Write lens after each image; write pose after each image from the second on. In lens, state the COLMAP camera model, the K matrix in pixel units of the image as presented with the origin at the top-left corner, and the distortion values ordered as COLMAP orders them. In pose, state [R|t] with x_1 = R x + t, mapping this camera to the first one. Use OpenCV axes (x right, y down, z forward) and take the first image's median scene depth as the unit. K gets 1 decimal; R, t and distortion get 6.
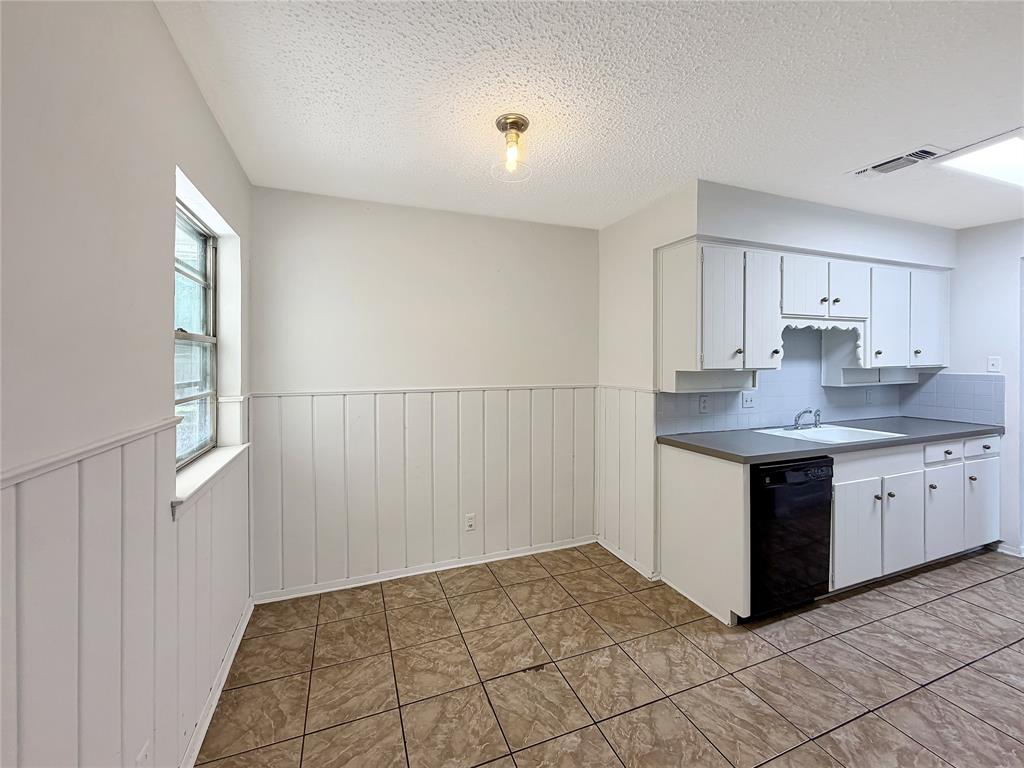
lens RADIAL K [[420.8, 0, 514.3], [0, 420.8, 359.9], [0, 0, 1]] dist [-0.000528, 0.000843]
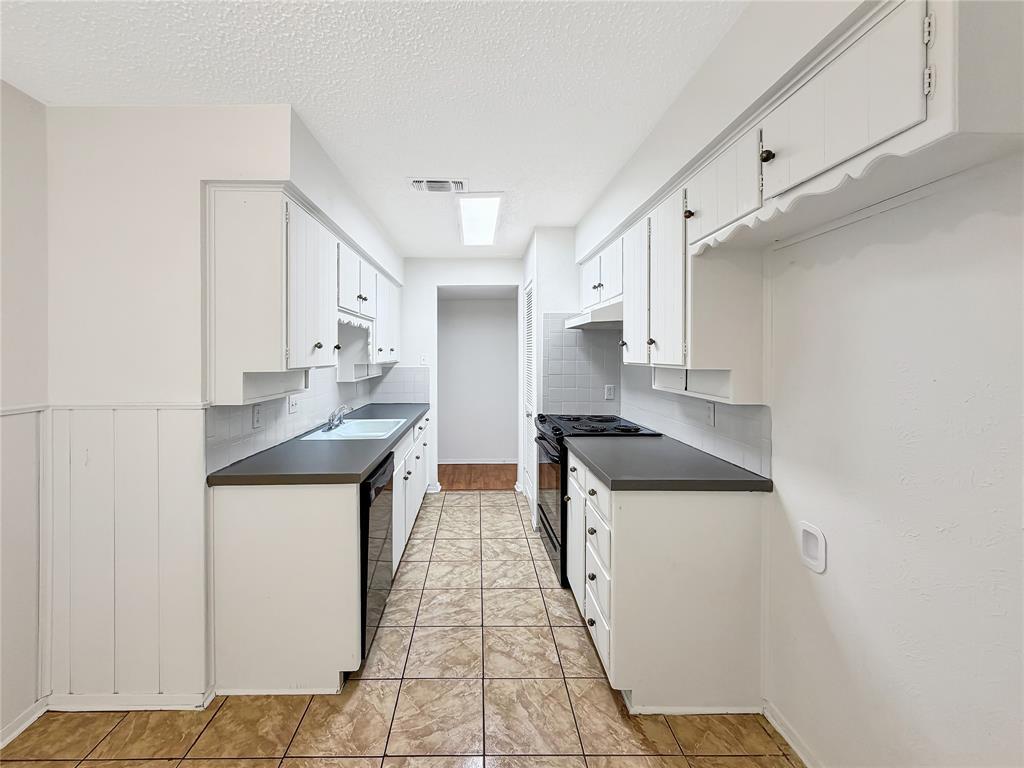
lens RADIAL K [[420.8, 0, 473.5], [0, 420.8, 357.8], [0, 0, 1]] dist [-0.000528, 0.000843]
pose [[0.370036, -0.004923, 0.929005, -0.114208], [0.003876, 0.999985, 0.003755, 0.001187], [-0.929010, 0.002212, 0.370049, 0.423915]]
